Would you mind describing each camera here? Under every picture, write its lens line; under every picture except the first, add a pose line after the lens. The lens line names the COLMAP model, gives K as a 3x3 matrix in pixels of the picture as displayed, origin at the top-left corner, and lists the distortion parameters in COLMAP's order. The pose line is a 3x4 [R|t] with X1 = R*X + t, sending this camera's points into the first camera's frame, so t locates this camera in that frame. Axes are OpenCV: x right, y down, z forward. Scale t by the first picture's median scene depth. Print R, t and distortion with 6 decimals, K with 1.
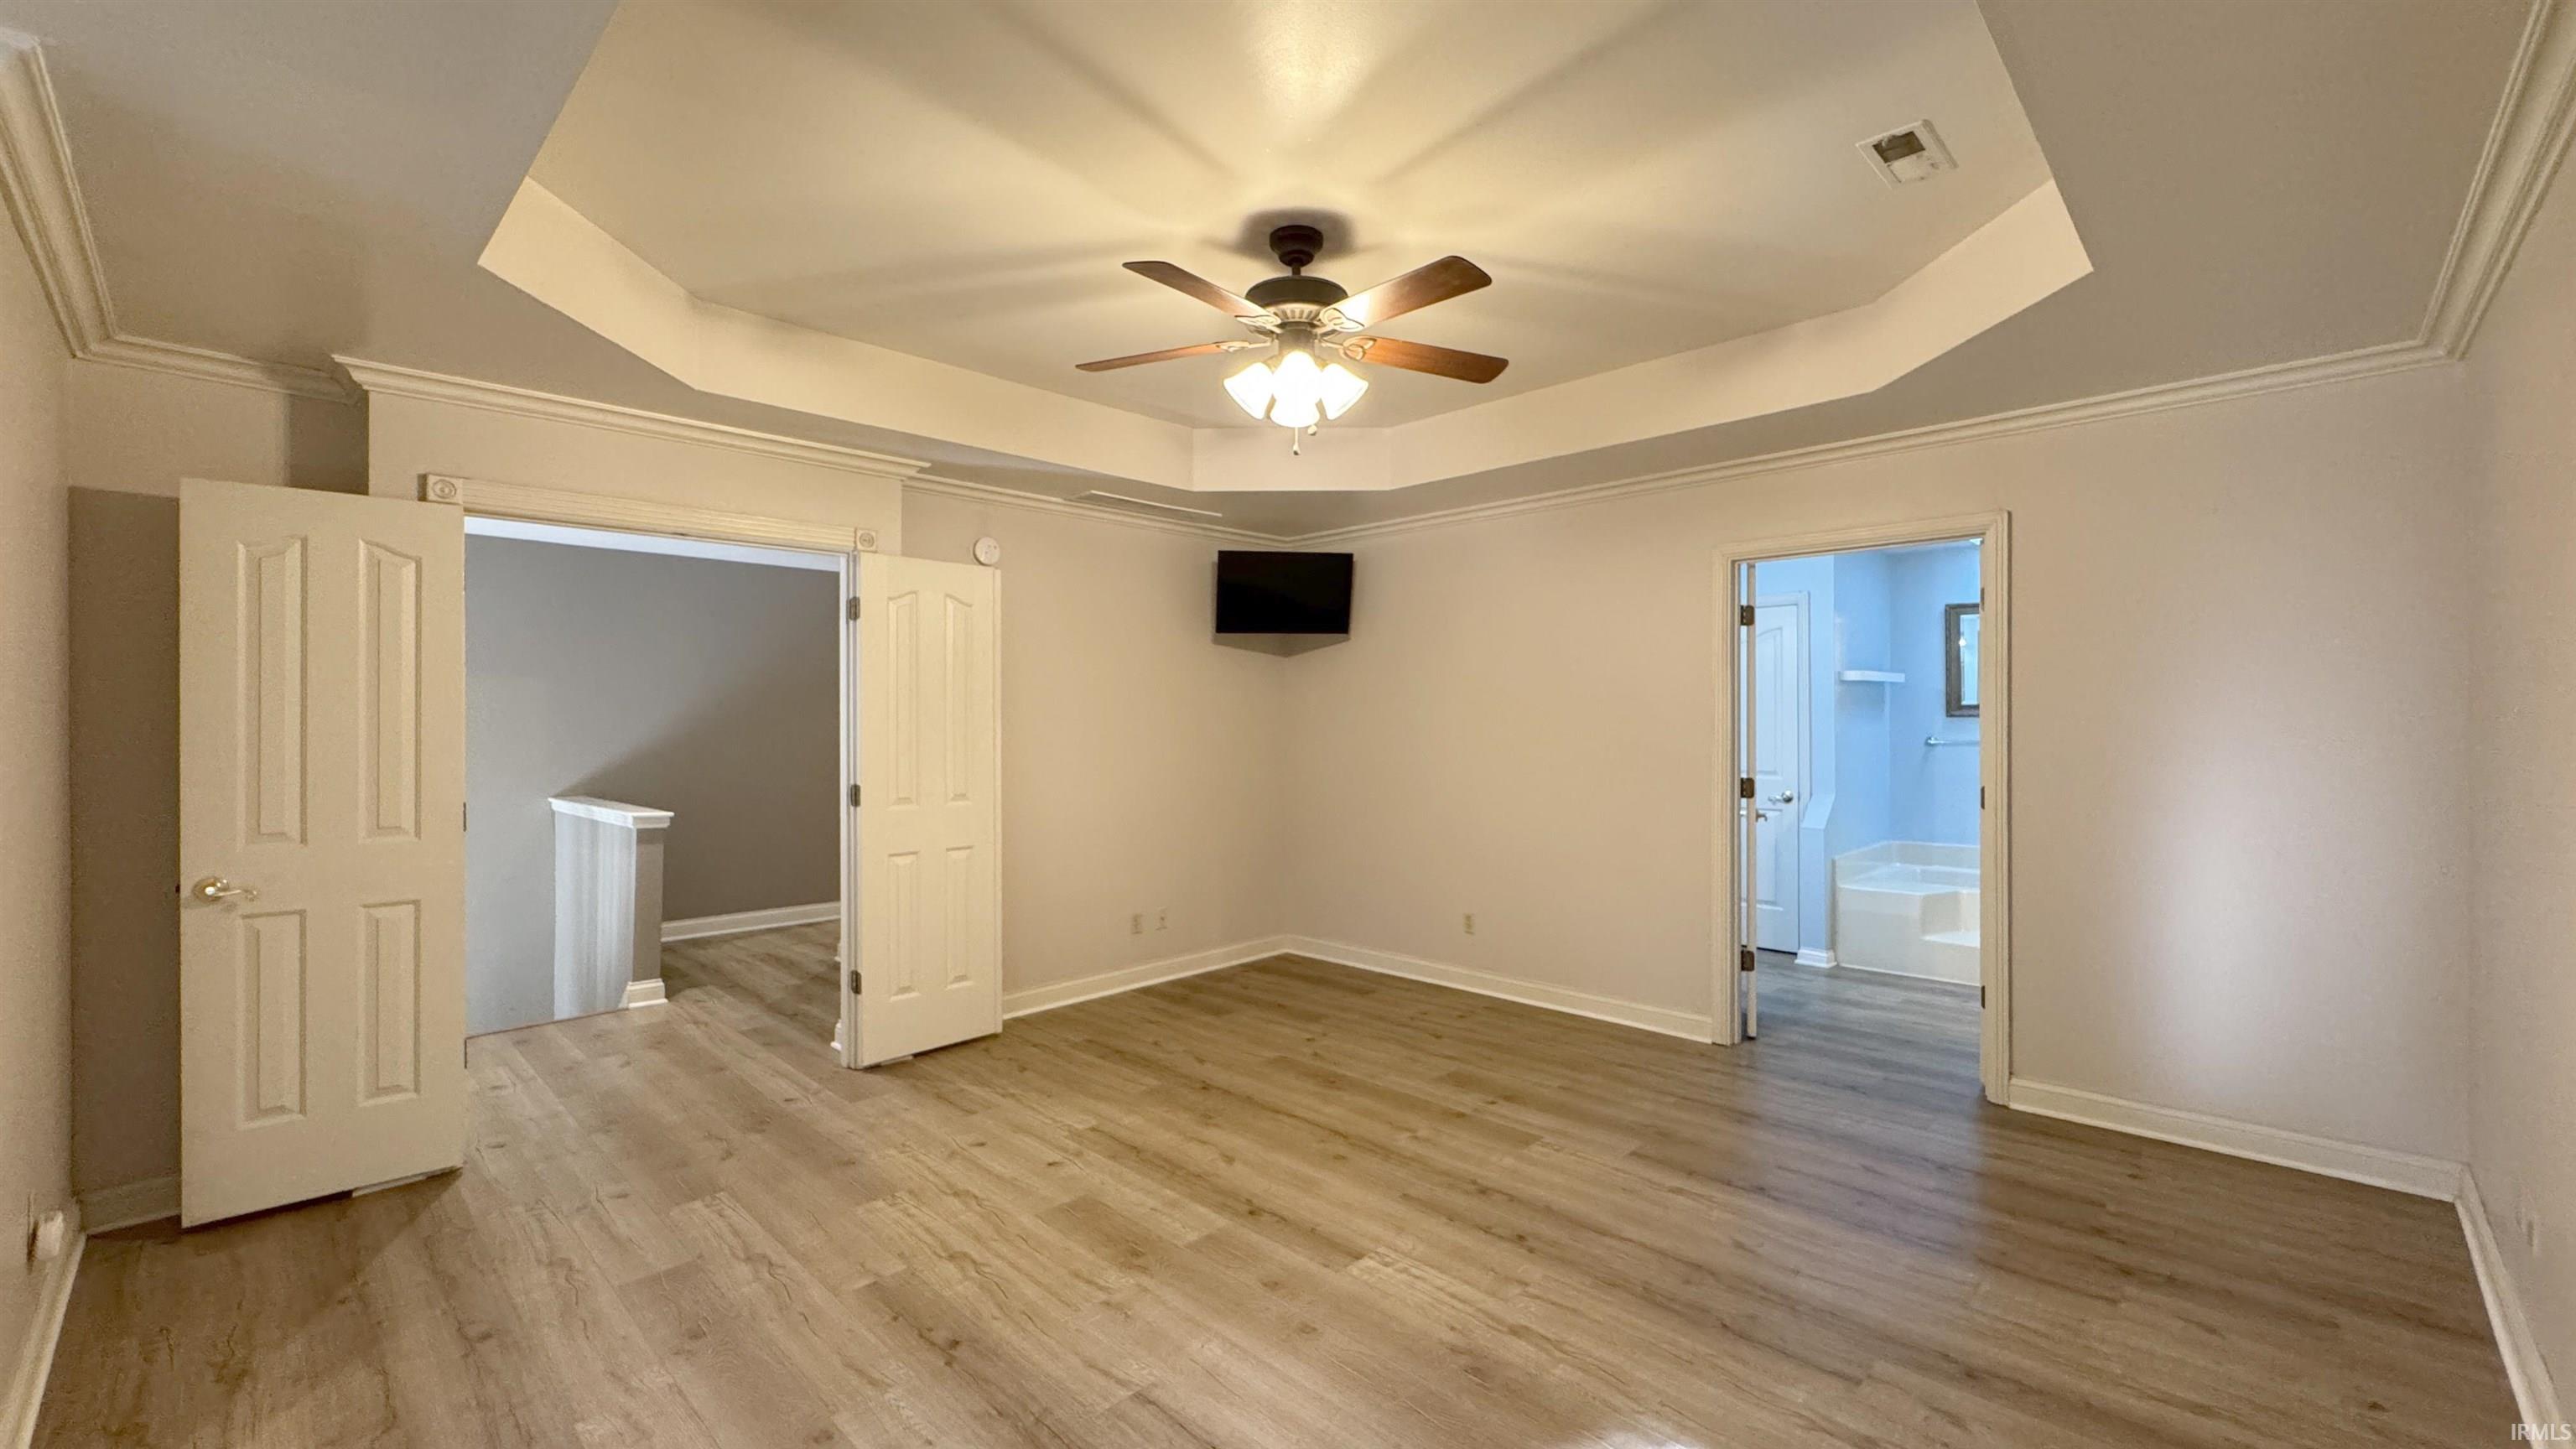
lens RADIAL K [[1035.2, 0, 1287.4], [0, 1035.2, 728.7], [0, 0, 1]] dist [-0.000320, -0.000880]
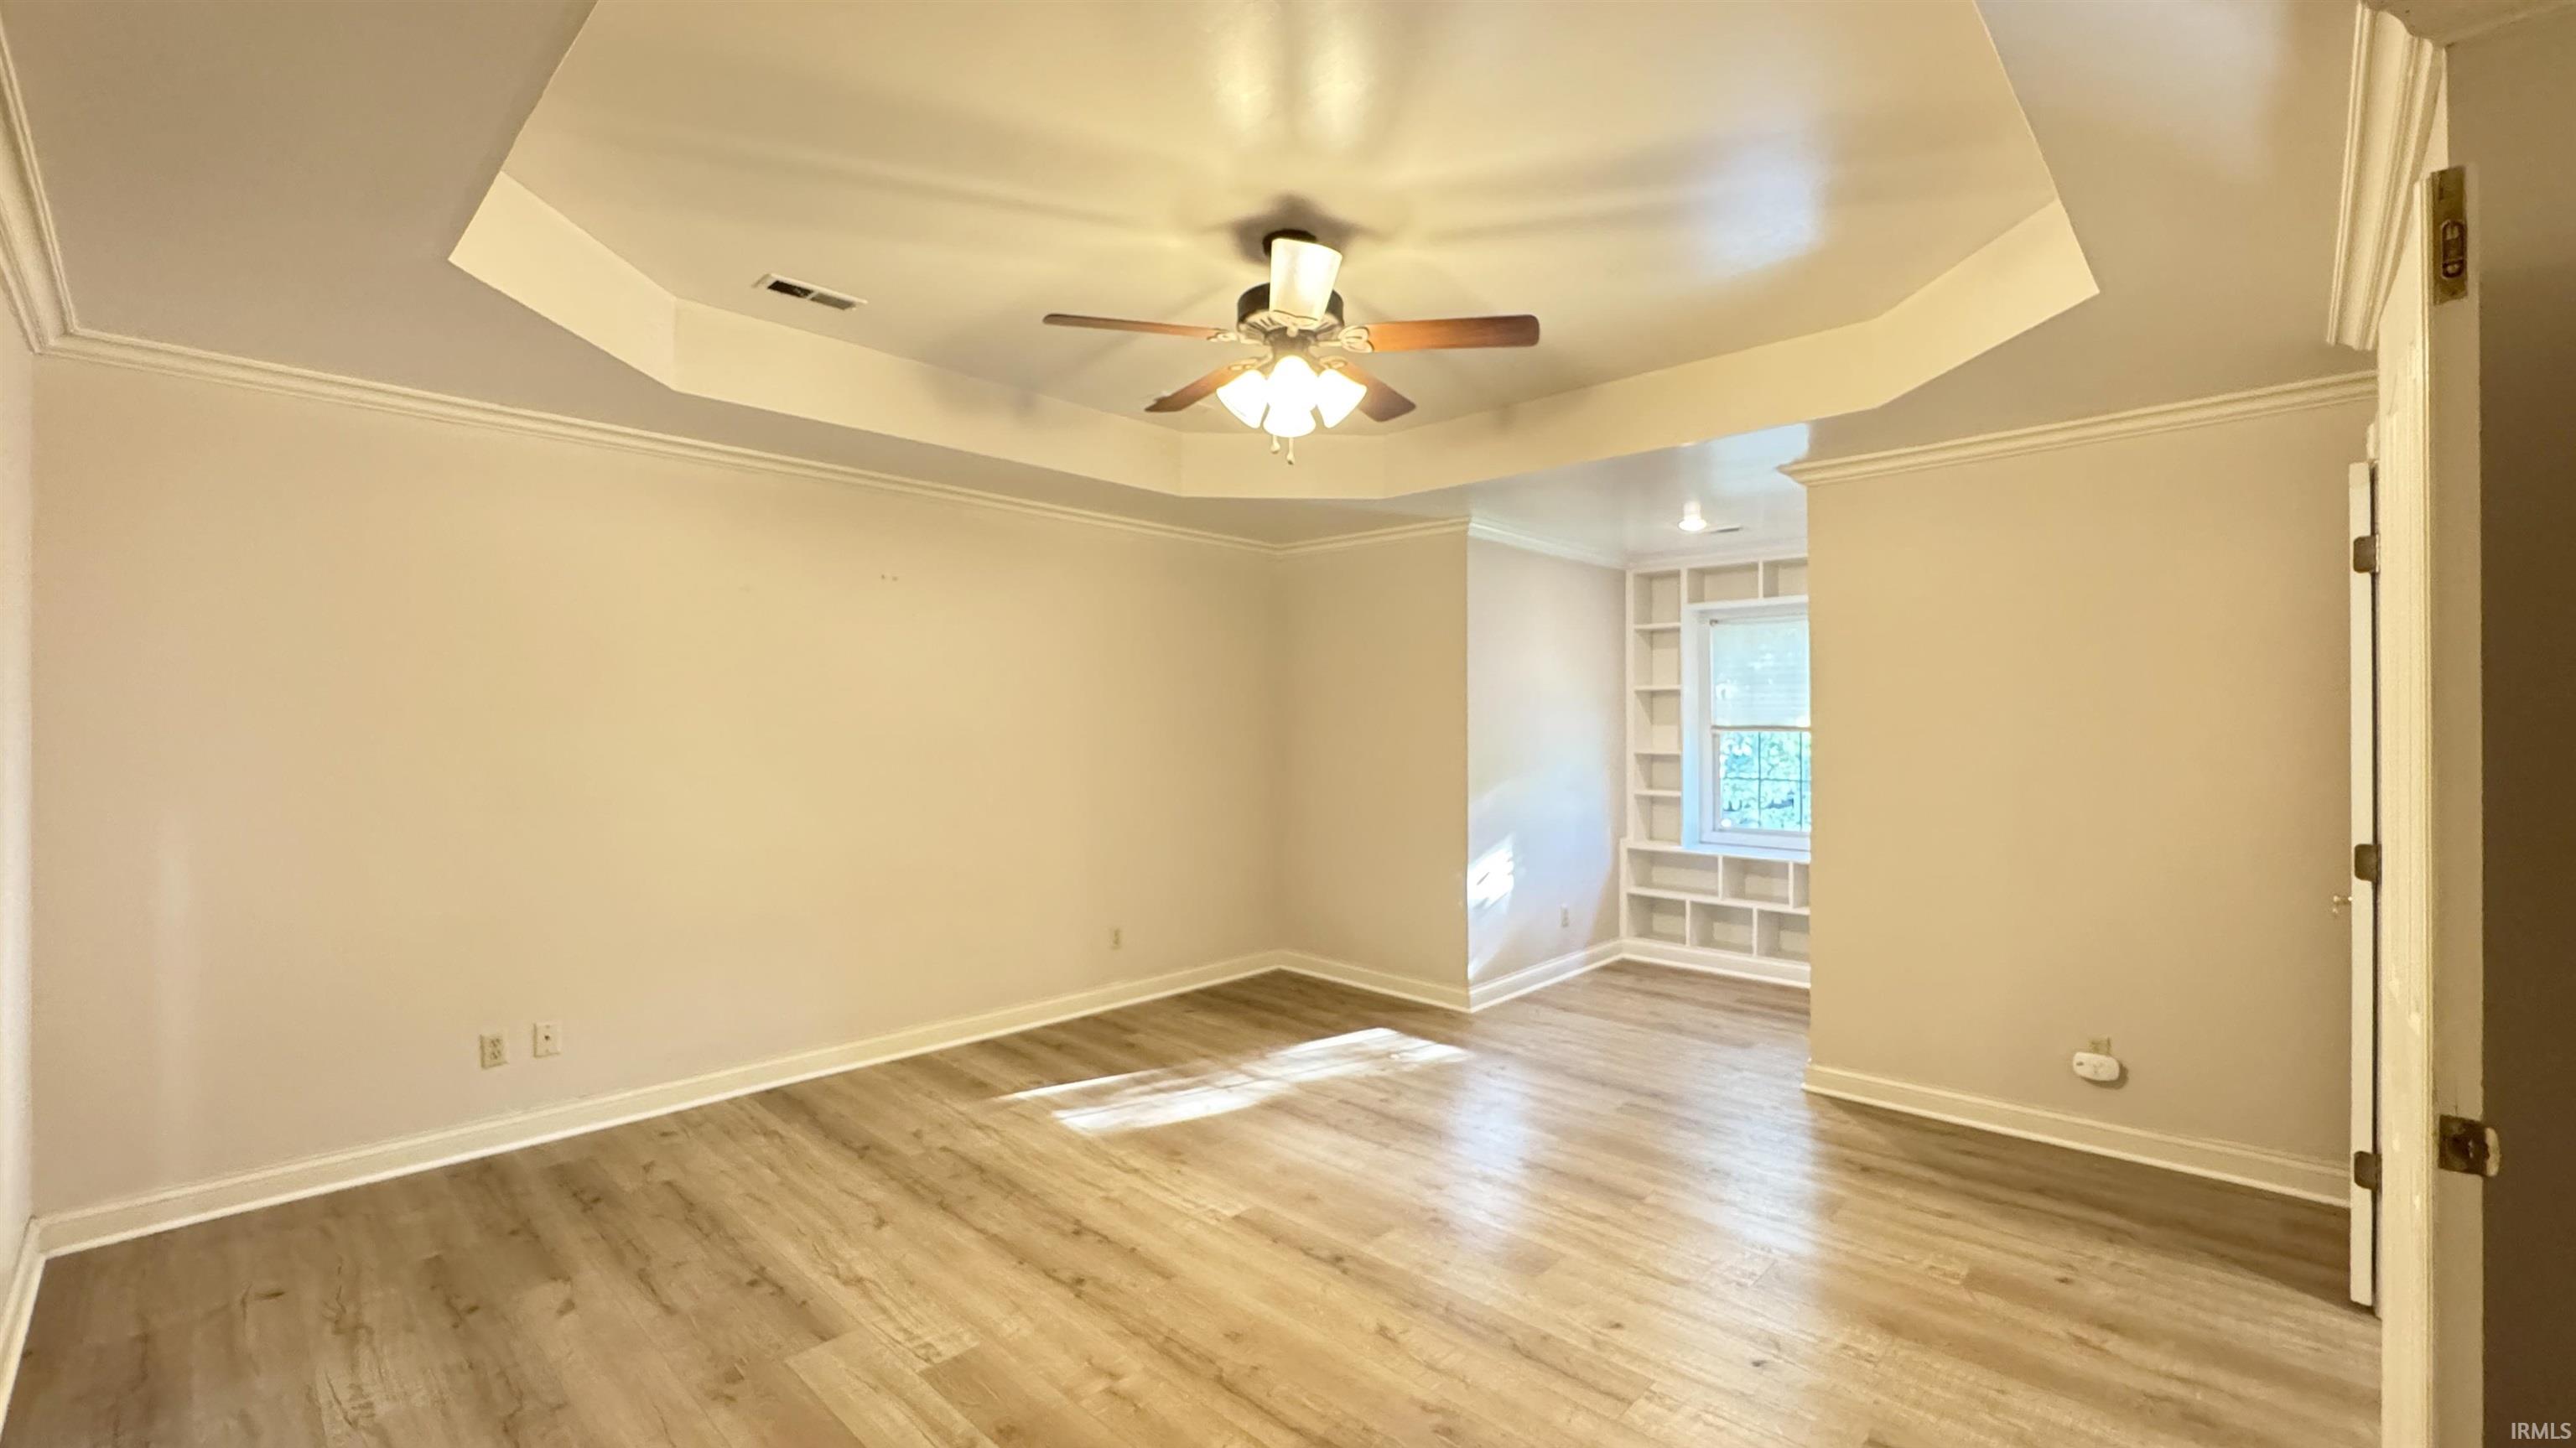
lens RADIAL K [[1035.1, 0, 1292.0], [0, 1035.1, 717.6], [0, 0, 1]] dist [-0.000320, -0.000880]
pose [[-0.999875, 0.001765, -0.015734, 0.021566], [0.001765, 0.999998, 0.000052, -0.024979], [0.015734, 0.000024, -0.999876, 1.833019]]
